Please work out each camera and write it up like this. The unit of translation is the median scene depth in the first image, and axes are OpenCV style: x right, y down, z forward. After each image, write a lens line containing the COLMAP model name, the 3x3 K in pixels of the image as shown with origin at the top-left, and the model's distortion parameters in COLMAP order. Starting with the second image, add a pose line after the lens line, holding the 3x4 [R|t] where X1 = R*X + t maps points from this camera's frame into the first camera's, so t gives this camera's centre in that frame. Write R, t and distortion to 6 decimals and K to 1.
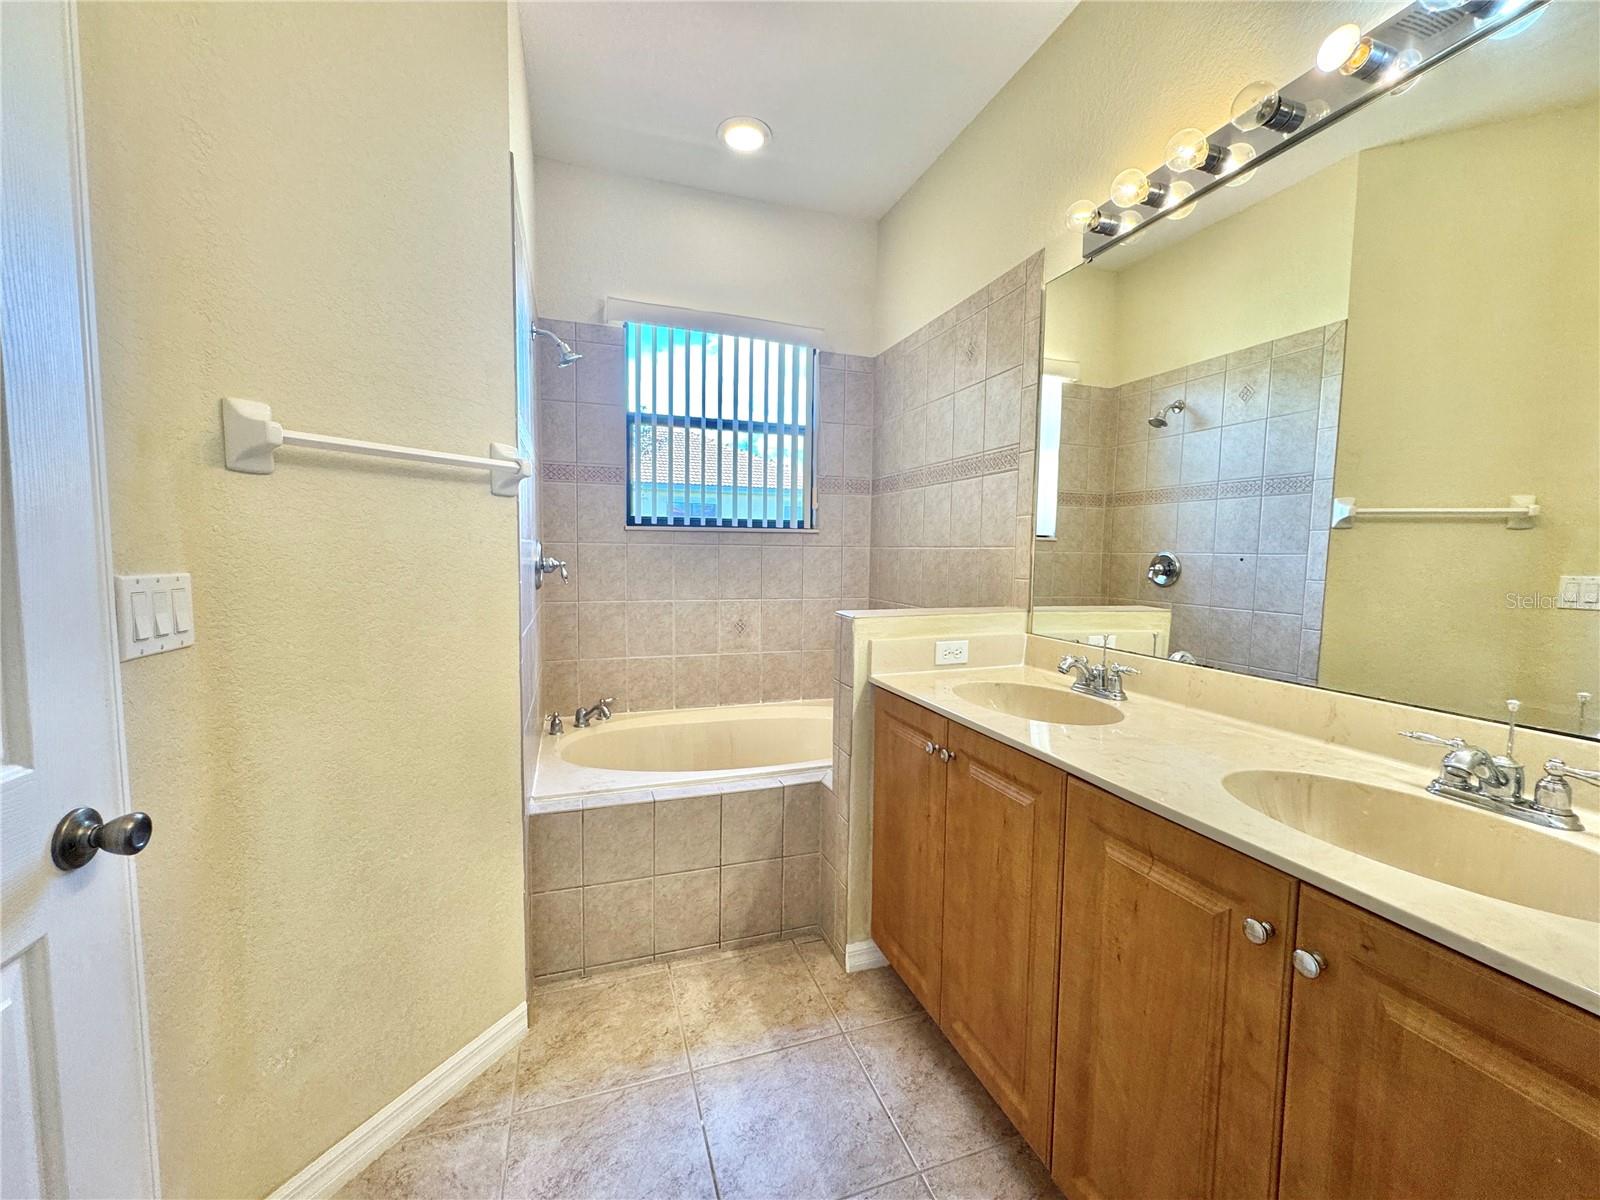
lens RADIAL K [[642.8, 0, 794.0], [0, 642.8, 606.1], [0, 0, 1]] dist [0.000681, -0.000695]
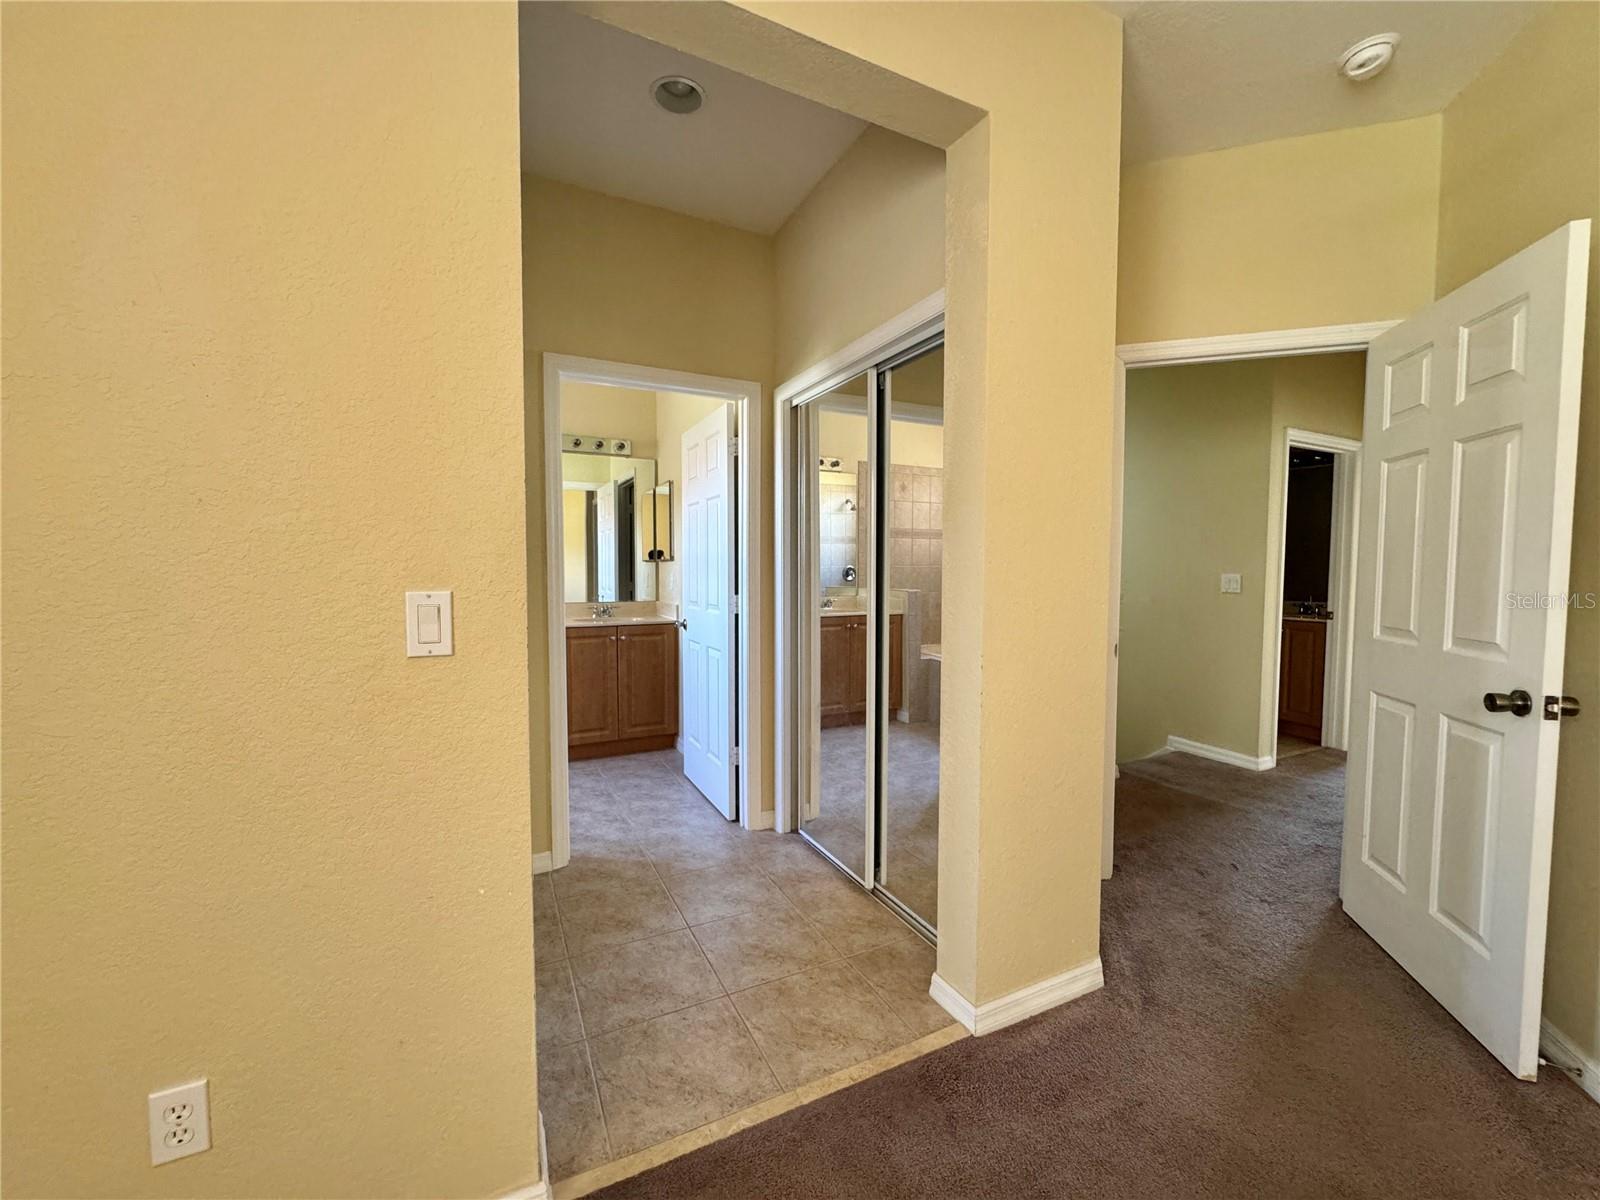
lens RADIAL K [[642.8, 0, 799.2], [0, 642.8, 598.0], [0, 0, 1]] dist [0.000681, -0.000695]
pose [[-0.141217, -0.053039, 0.988557, -3.815203], [0.079557, 0.994726, 0.064735, -0.045499], [-0.986777, 0.087789, -0.136253, 0.125958]]
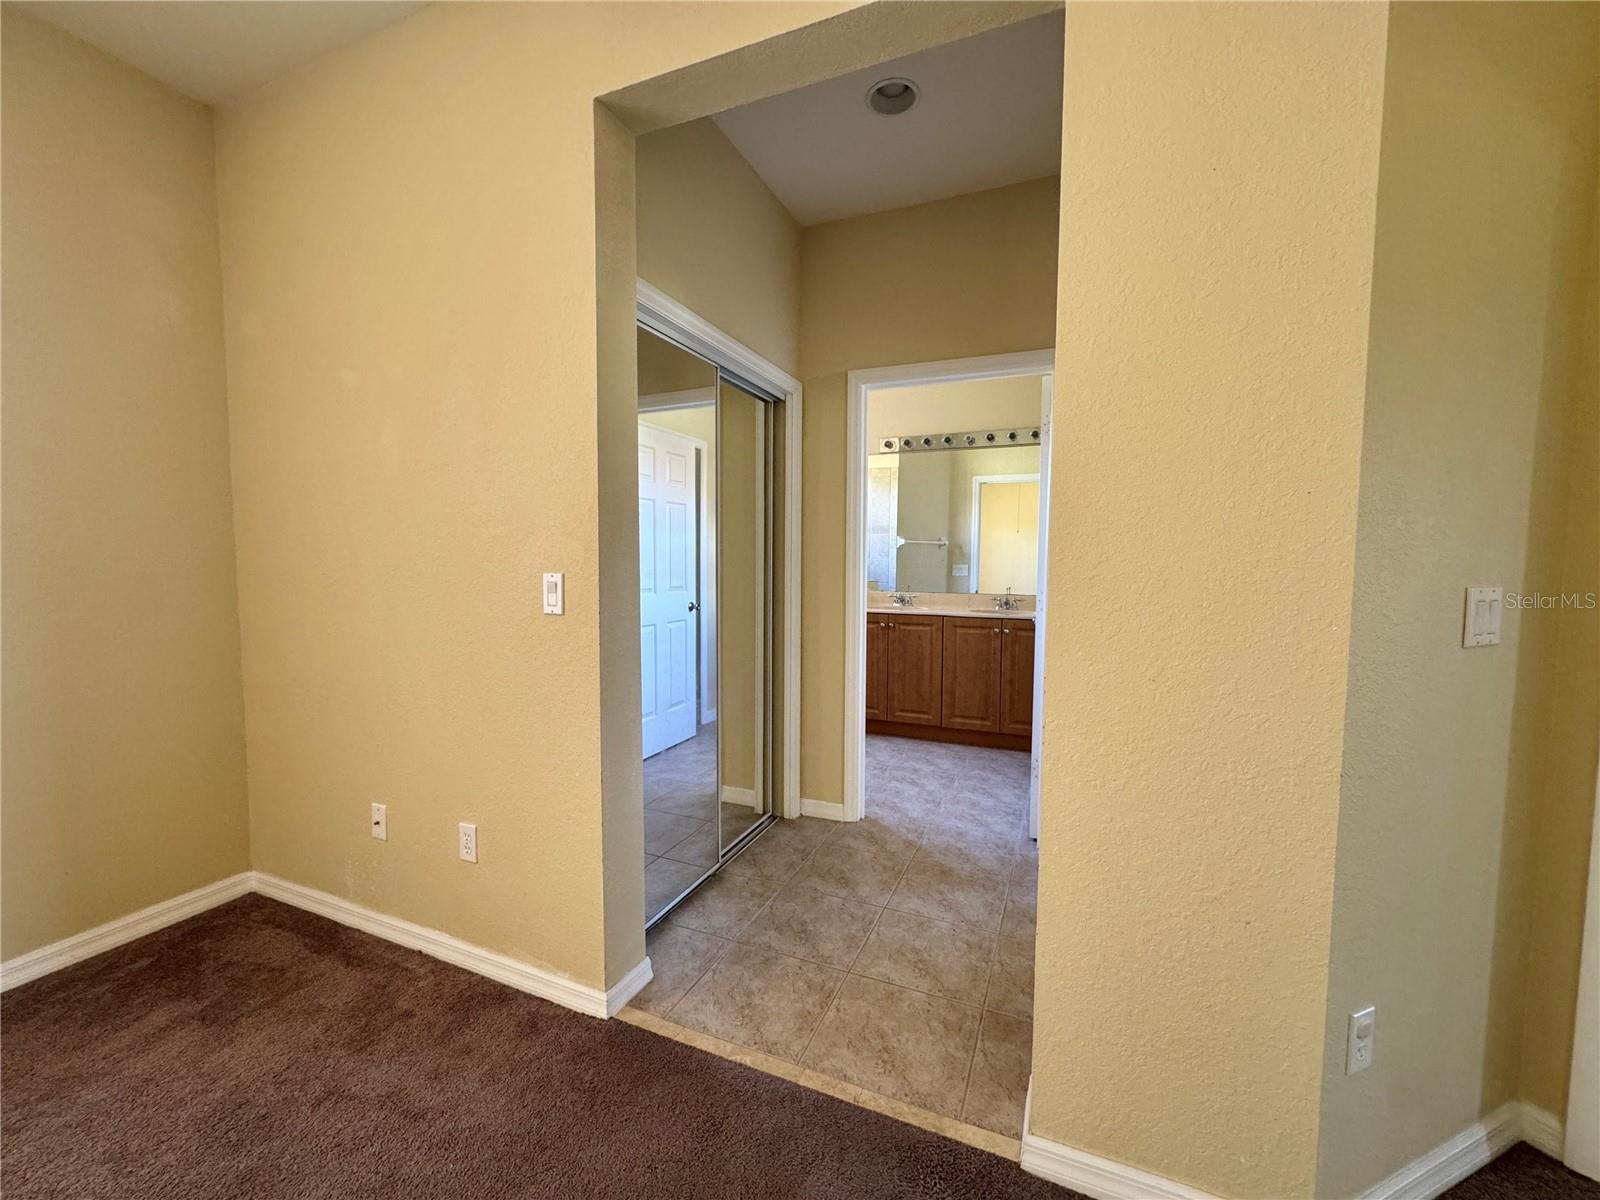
lens RADIAL K [[642.8, 0, 800.8], [0, 642.8, 600.5], [0, 0, 1]] dist [0.000681, -0.000695]
pose [[0.661344, -0.051018, 0.748346, -3.477700], [0.056653, 0.998232, 0.017987, 0.047348], [-0.747940, 0.030501, 0.663065, -1.078531]]
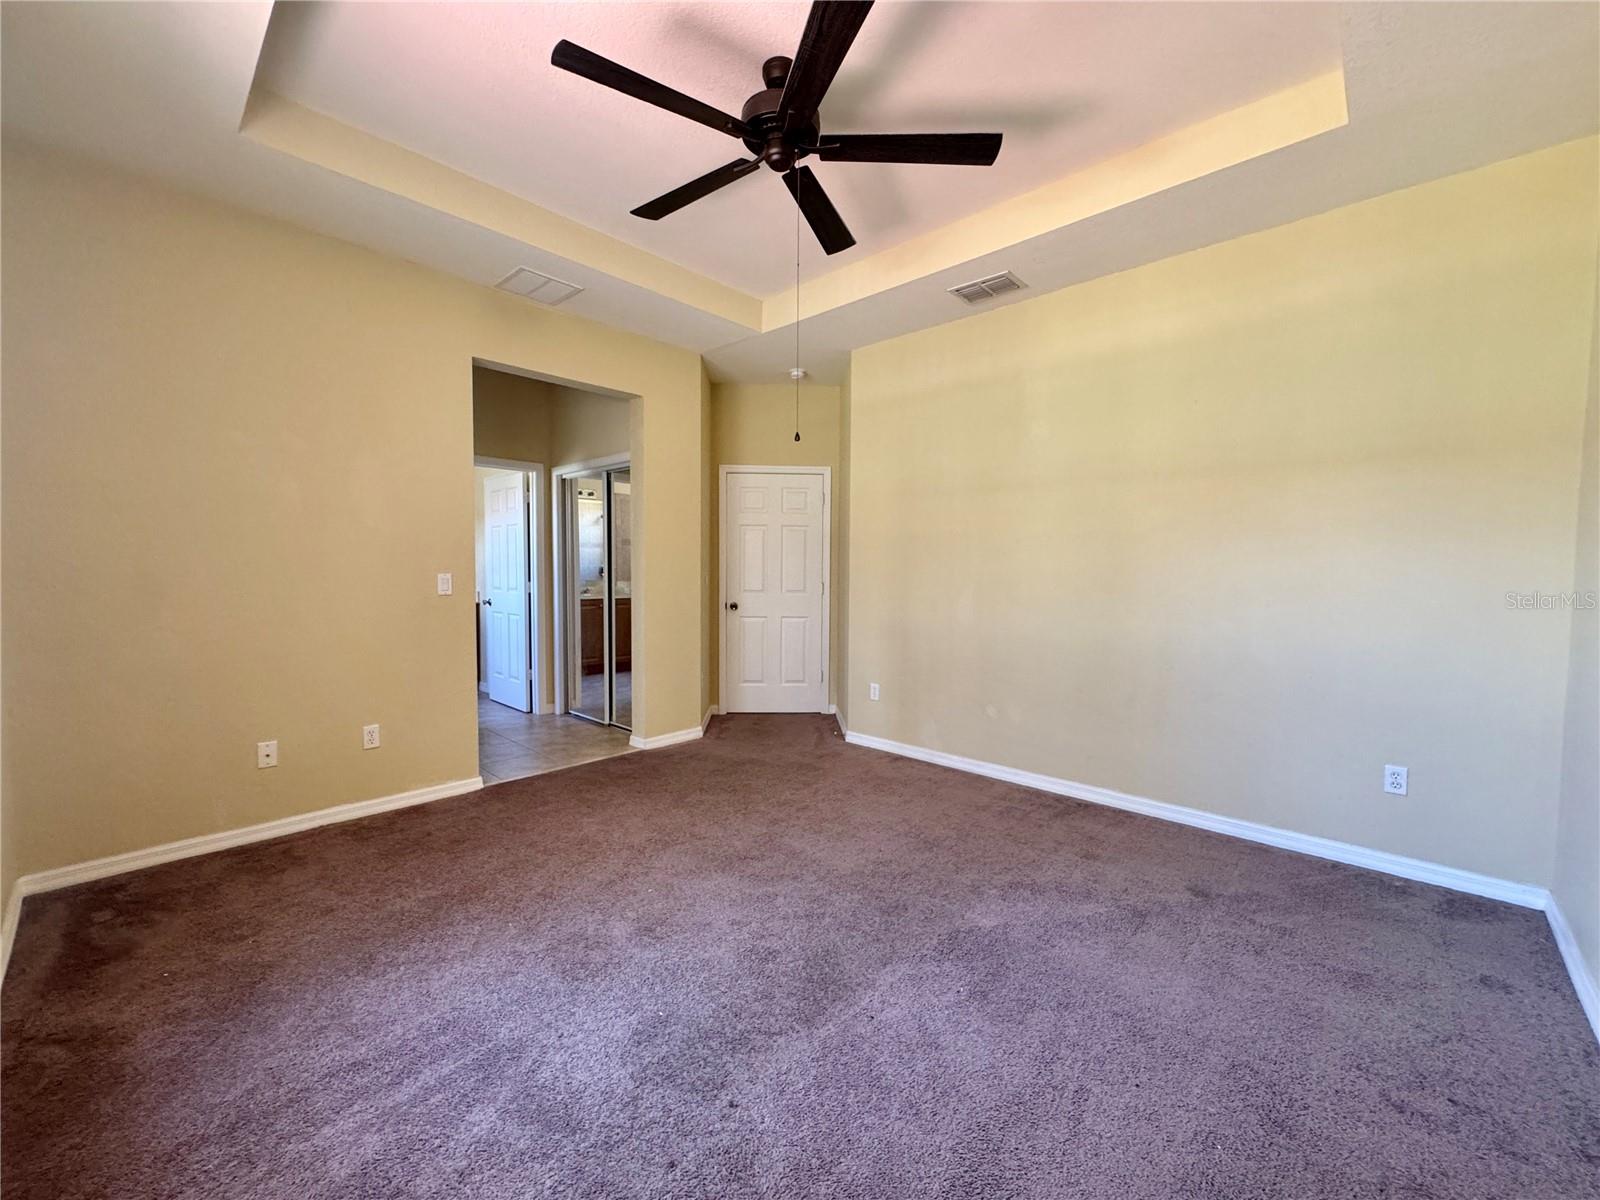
lens RADIAL K [[642.8, 0, 797.8], [0, 642.8, 603.2], [0, 0, 1]] dist [0.000681, -0.000695]
pose [[-0.476517, -0.058970, 0.877185, -6.634943], [0.061675, 0.993048, 0.100263, -0.110673], [-0.876999, 0.101877, -0.469567, 0.593037]]
